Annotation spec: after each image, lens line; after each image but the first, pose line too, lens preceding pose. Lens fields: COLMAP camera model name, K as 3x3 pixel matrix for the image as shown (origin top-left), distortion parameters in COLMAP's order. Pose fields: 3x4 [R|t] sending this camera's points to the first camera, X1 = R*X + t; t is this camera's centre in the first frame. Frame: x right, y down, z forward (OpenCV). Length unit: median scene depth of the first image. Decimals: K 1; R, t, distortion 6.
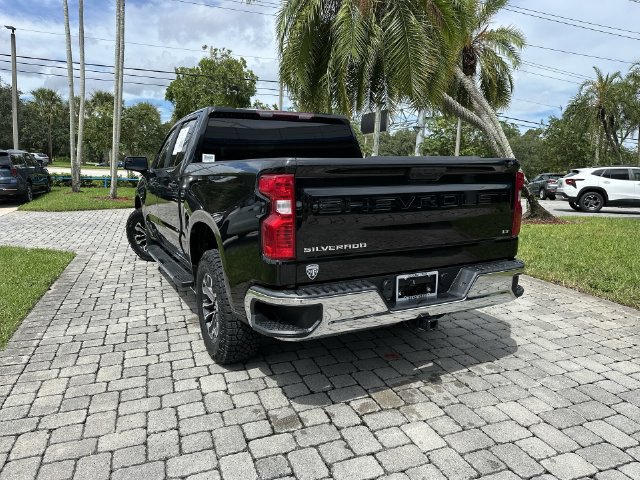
lens RADIAL K [[452.7, 0, 317.8], [0, 452.7, 240.4], [0, 0, 1]] dist [0.038896, -0.056771]
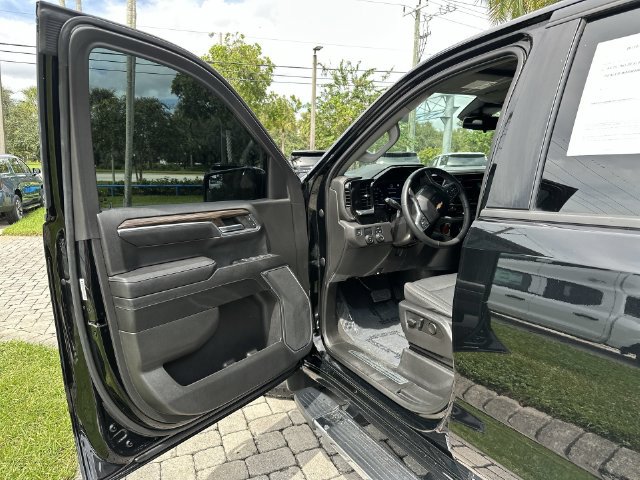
lens RADIAL K [[452.7, 0, 314.3], [0, 452.7, 251.5], [0, 0, 1]] dist [0.038896, -0.056771]
pose [[0.999659, -0.025571, -0.005341, -0.602889], [0.025704, 0.999318, 0.026529, -0.166902], [0.004659, -0.026657, 0.999634, 1.038937]]
